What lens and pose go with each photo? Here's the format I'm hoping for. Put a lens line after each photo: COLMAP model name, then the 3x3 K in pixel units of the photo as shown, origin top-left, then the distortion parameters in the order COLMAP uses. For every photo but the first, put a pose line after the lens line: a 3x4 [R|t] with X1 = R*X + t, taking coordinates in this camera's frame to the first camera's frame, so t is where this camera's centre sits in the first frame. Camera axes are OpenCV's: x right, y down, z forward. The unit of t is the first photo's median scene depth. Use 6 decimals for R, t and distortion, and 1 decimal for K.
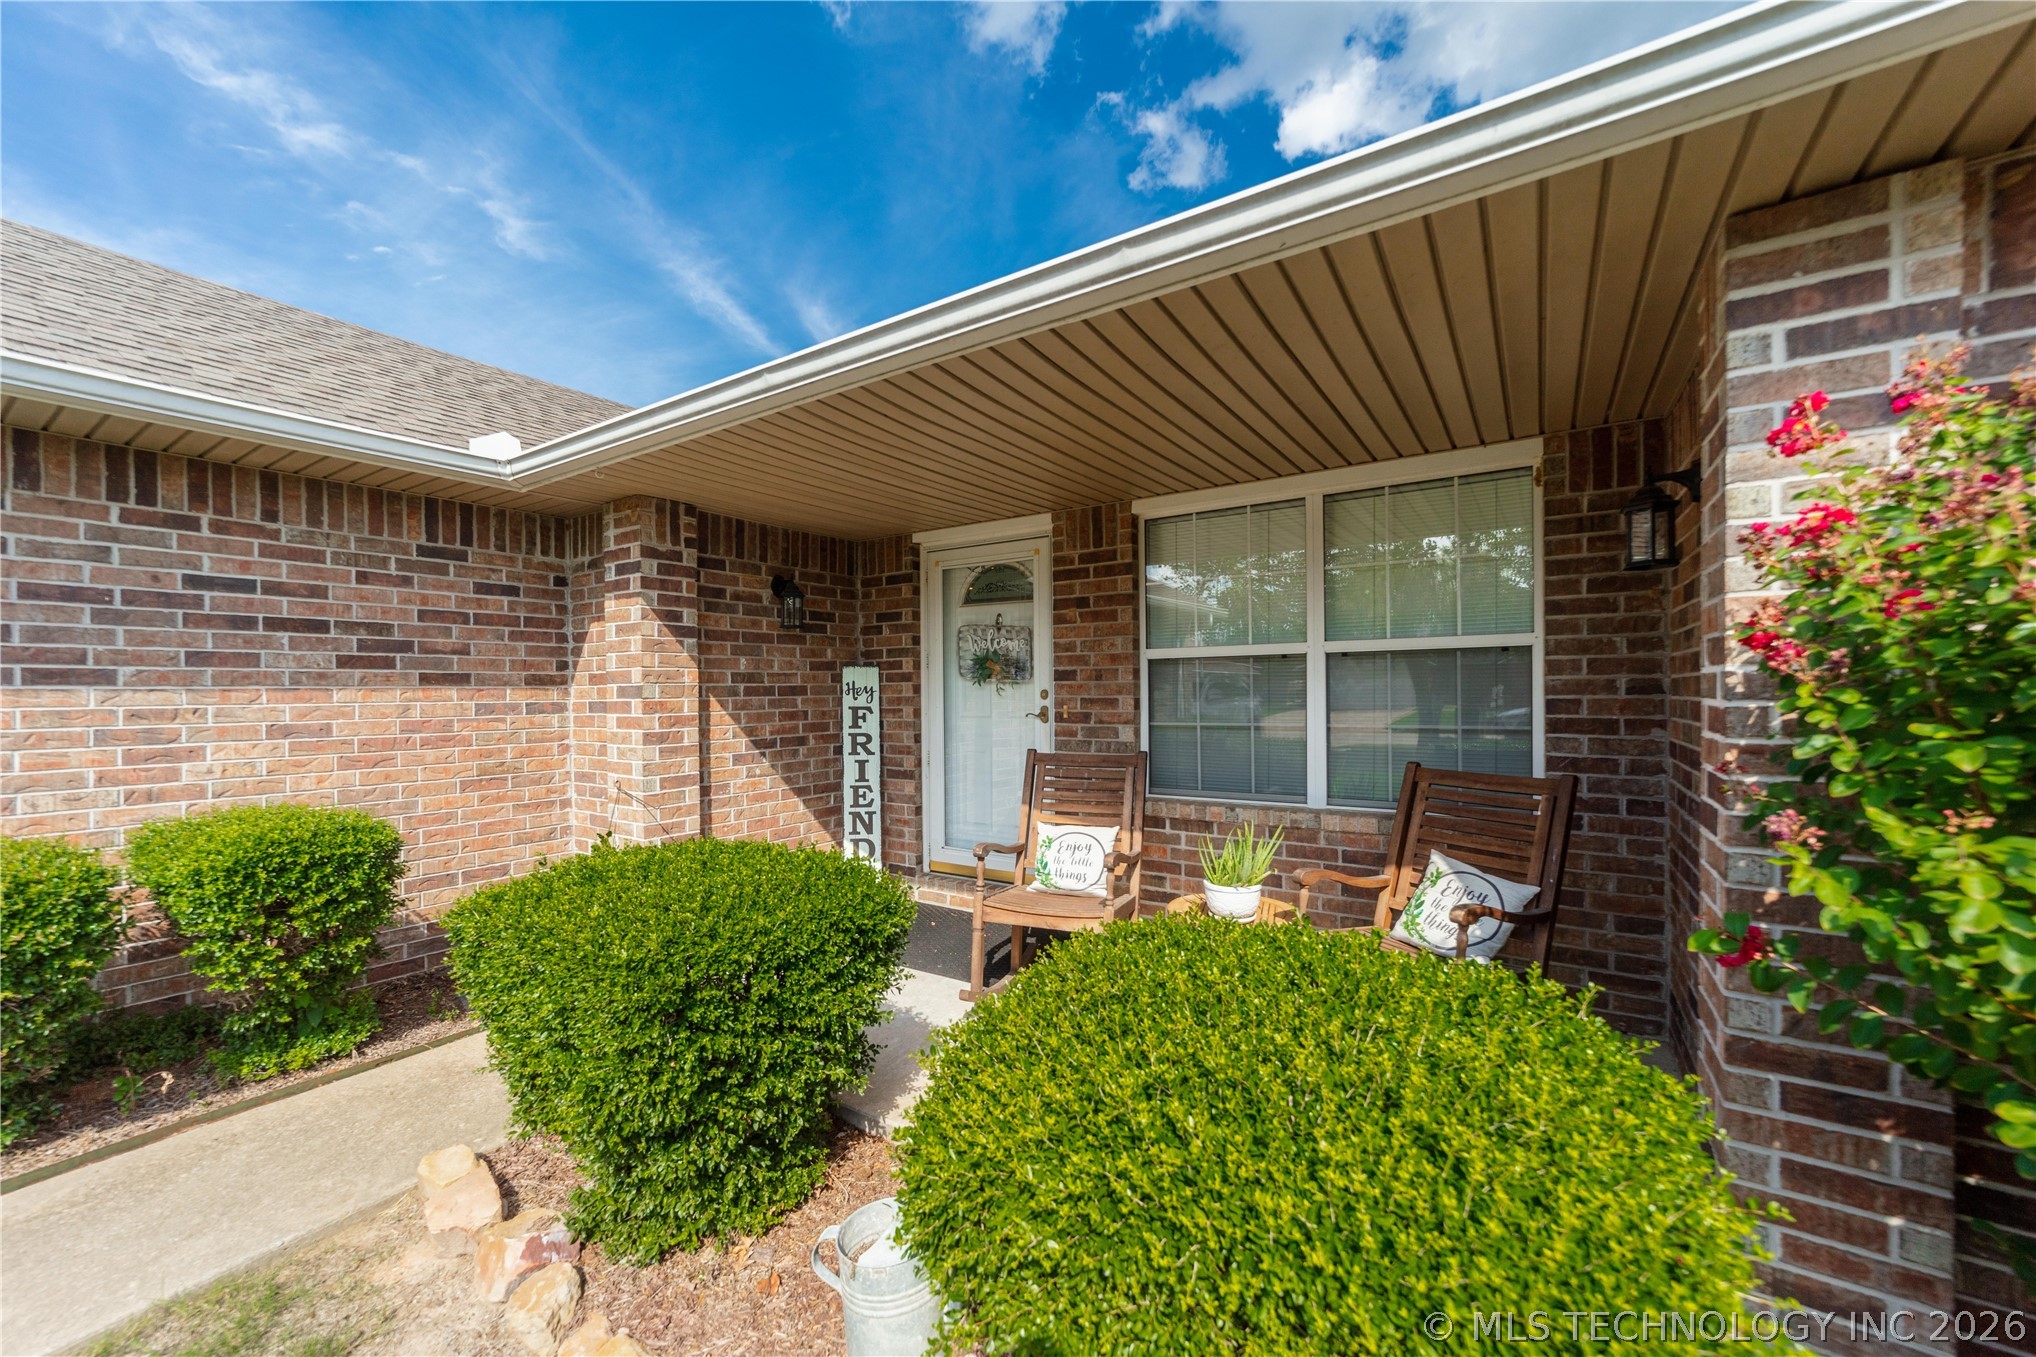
lens RADIAL K [[804.5, 0, 1006.2], [0, 804.5, 692.7], [0, 0, 1]] dist [0.006758, 0.000678]
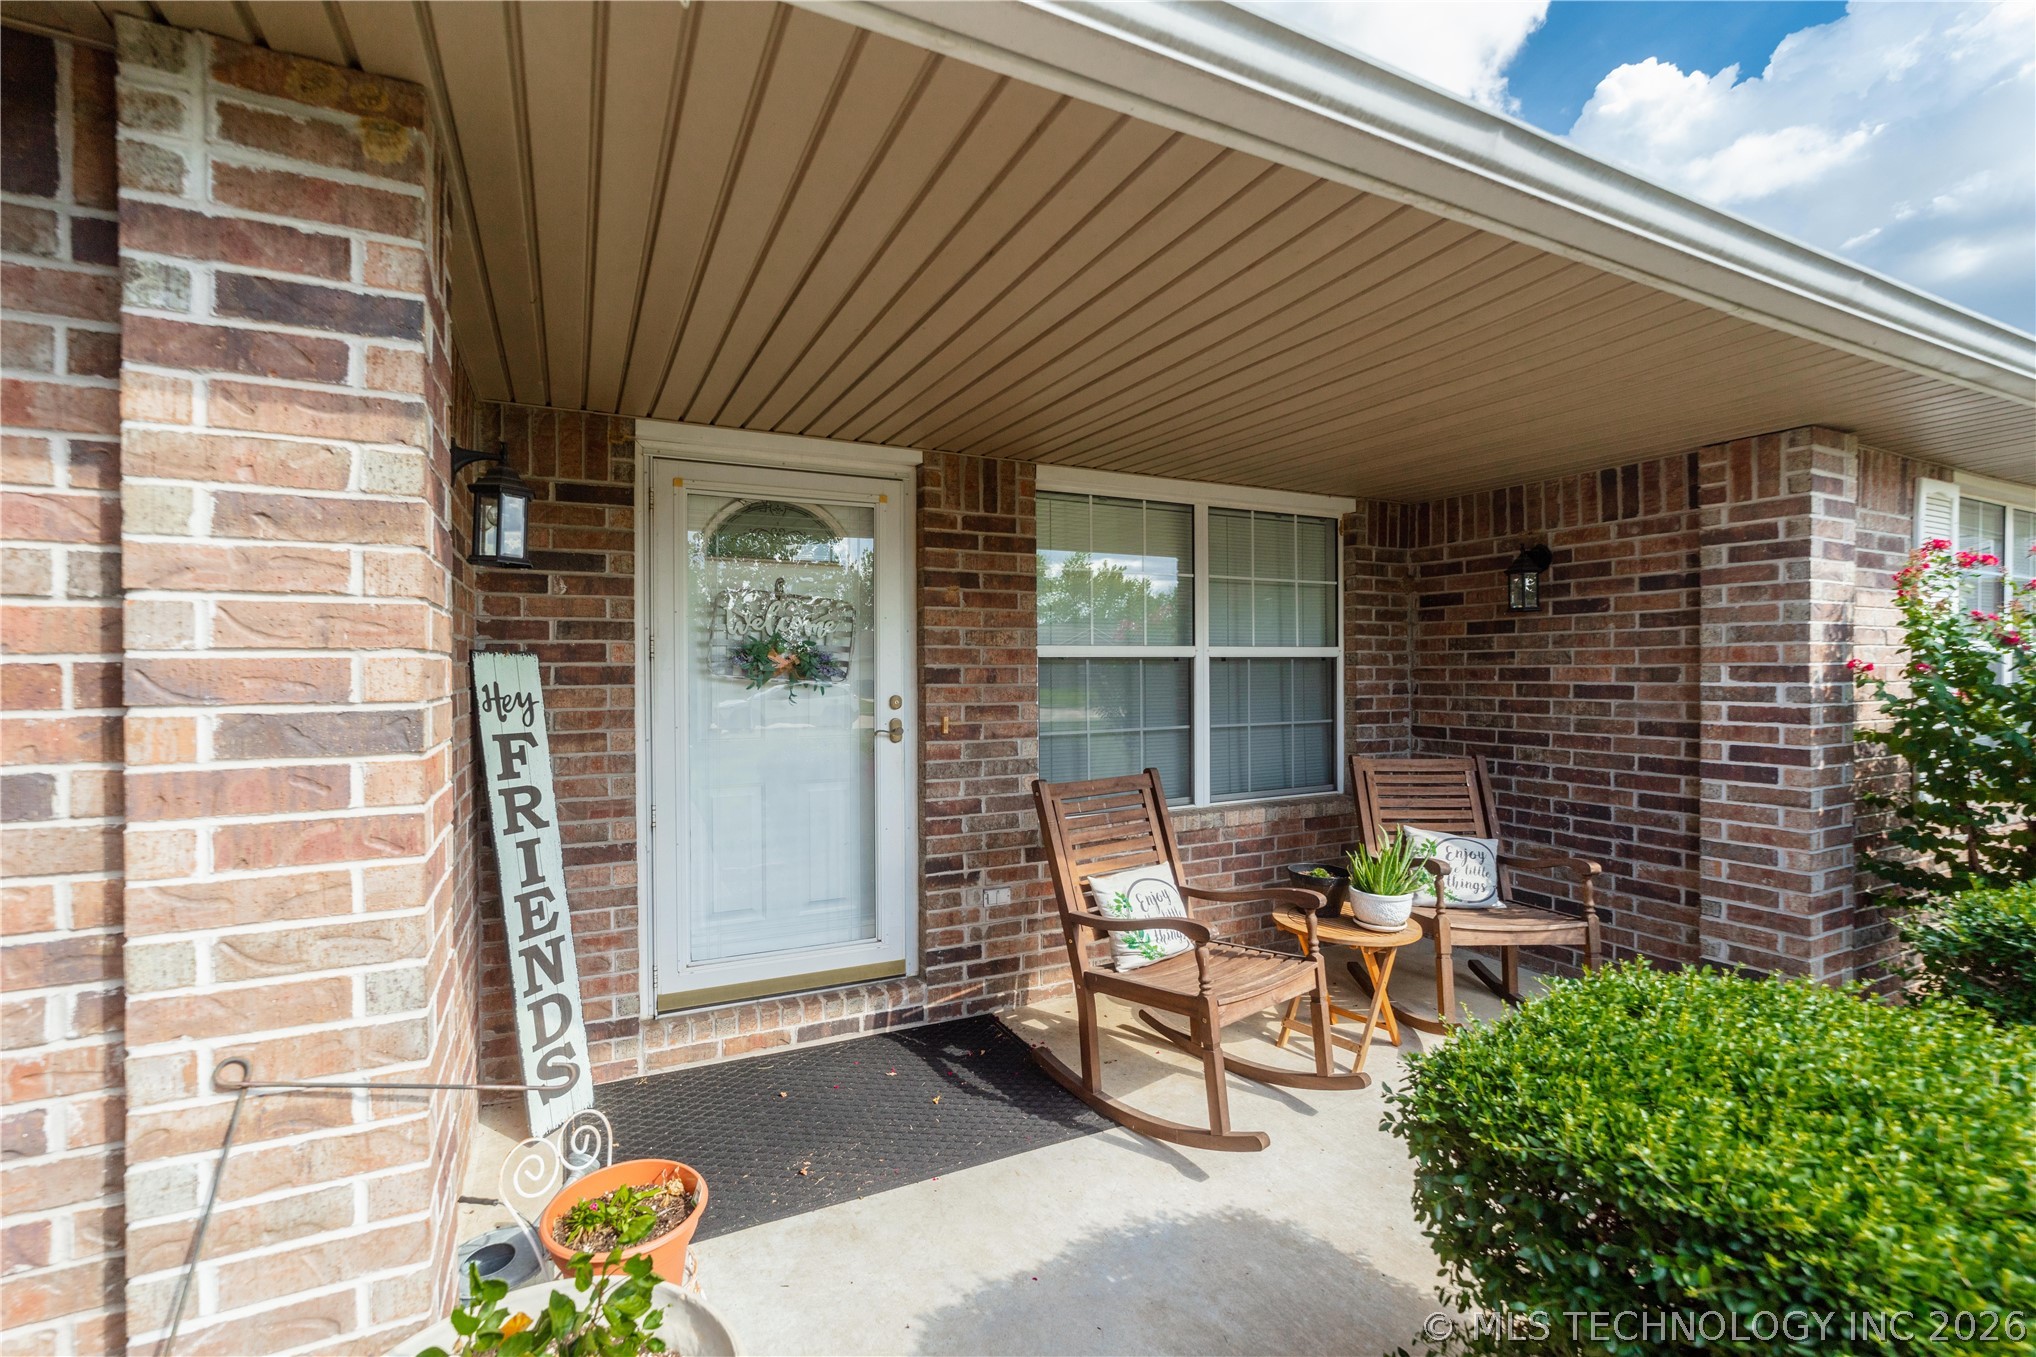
lens RADIAL K [[805.1, 0, 1016.2], [0, 805.1, 686.1], [0, 0, 1]] dist [0.002127, 0.000555]
pose [[0.513305, -0.006247, 0.858184, -0.454850], [0.005094, 0.999978, 0.004233, -0.012766], [-0.858191, 0.002199, 0.513326, 0.486234]]
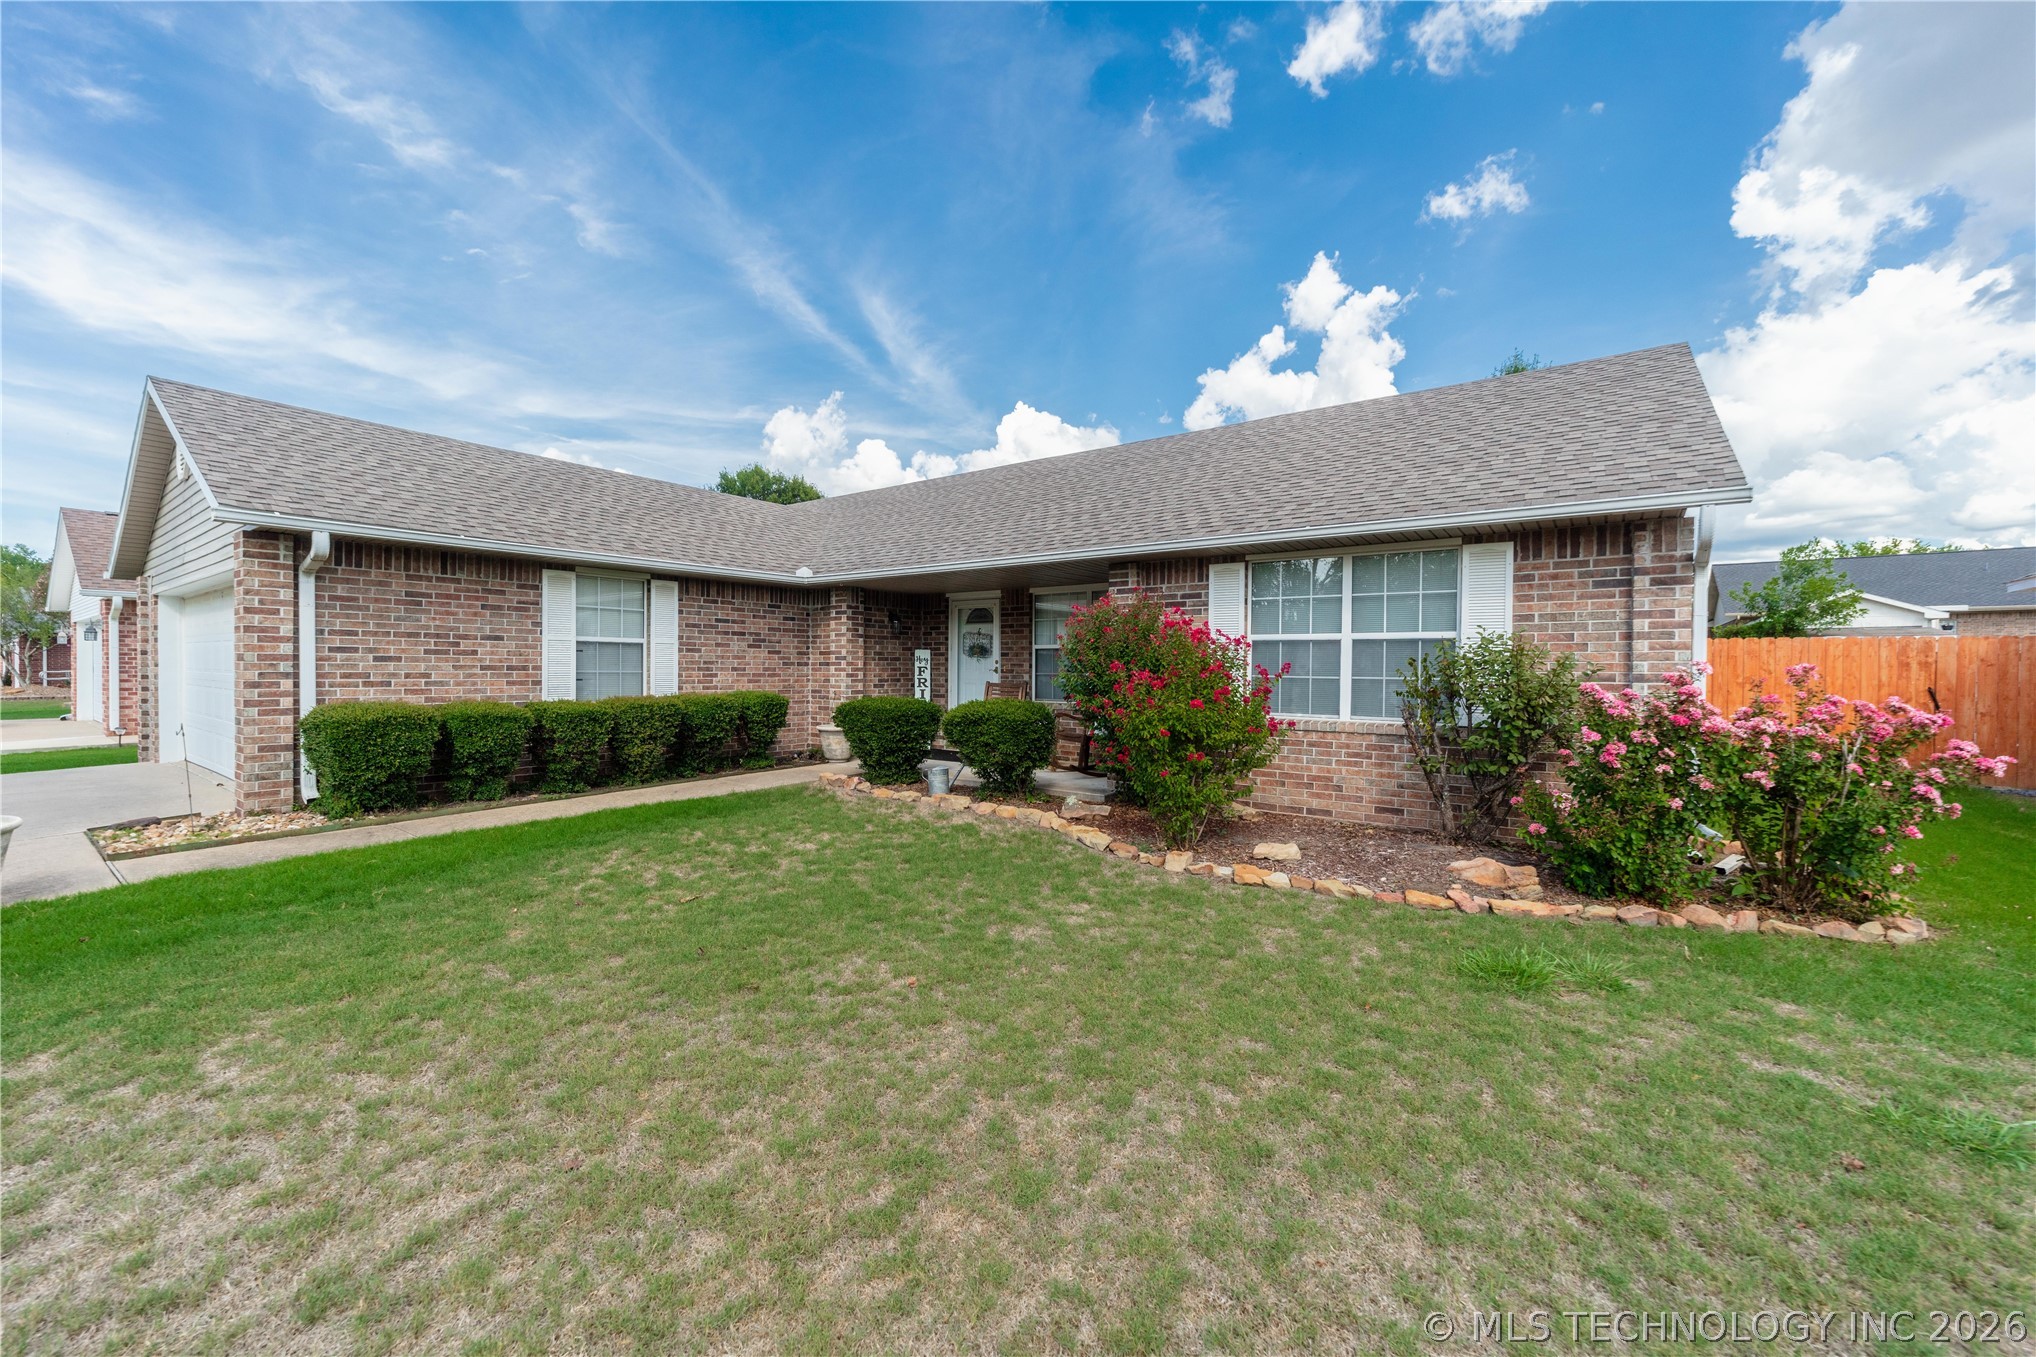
lens RADIAL K [[804.5, 0, 1010.1], [0, 804.5, 664.1], [0, 0, 1]] dist [0.006758, 0.000678]
pose [[0.998153, 0.015896, -0.058629, 0.208972], [-0.016567, 0.999802, -0.010985, 0.031334], [0.058443, 0.011936, 0.998219, -1.311644]]
